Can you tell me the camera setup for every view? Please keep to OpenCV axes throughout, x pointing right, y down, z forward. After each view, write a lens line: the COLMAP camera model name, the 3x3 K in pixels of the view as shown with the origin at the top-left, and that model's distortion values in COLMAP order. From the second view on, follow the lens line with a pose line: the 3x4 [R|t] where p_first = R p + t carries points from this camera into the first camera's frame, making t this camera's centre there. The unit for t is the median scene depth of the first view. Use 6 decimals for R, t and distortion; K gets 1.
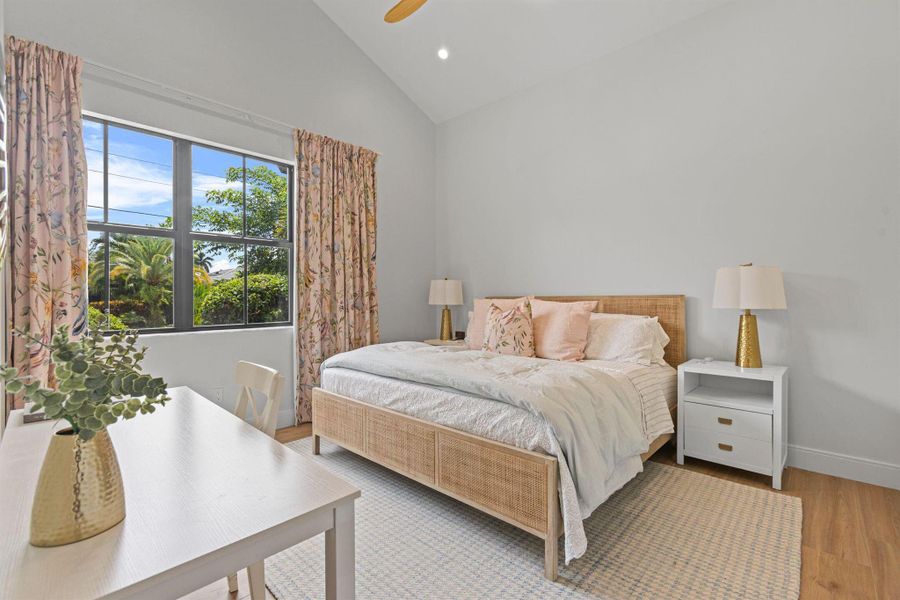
lens RADIAL K [[399.9, 0, 448.8], [0, 399.9, 296.6], [0, 0, 1]] dist [-0.002799, -0.000033]
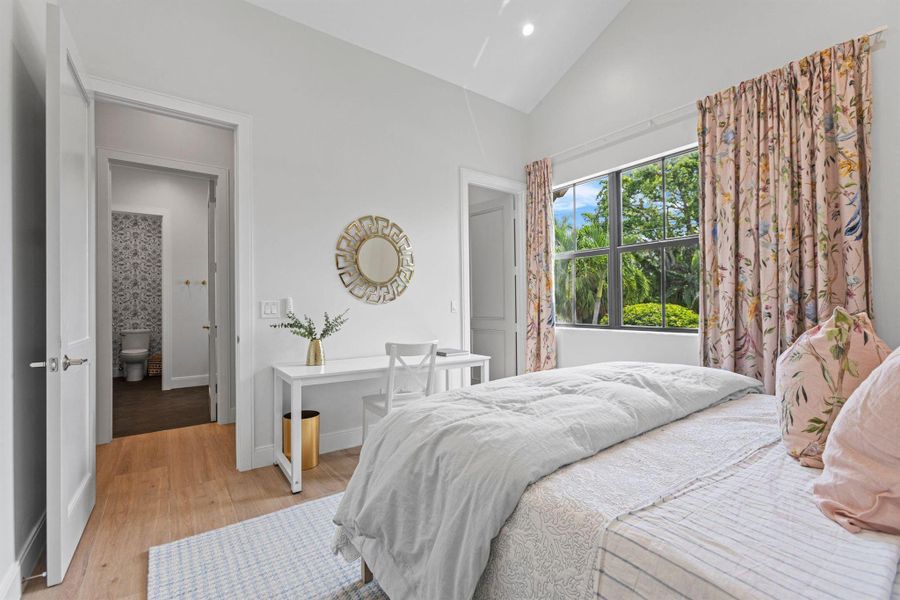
lens RADIAL K [[399.9, 0, 449.4], [0, 399.9, 303.5], [0, 0, 1]] dist [-0.002799, -0.000033]
pose [[-0.195979, 0.001214, -0.980607, 0.516107], [0.005199, 0.999986, 0.000199, 0.005012], [0.980594, -0.005059, -0.195983, 0.603013]]
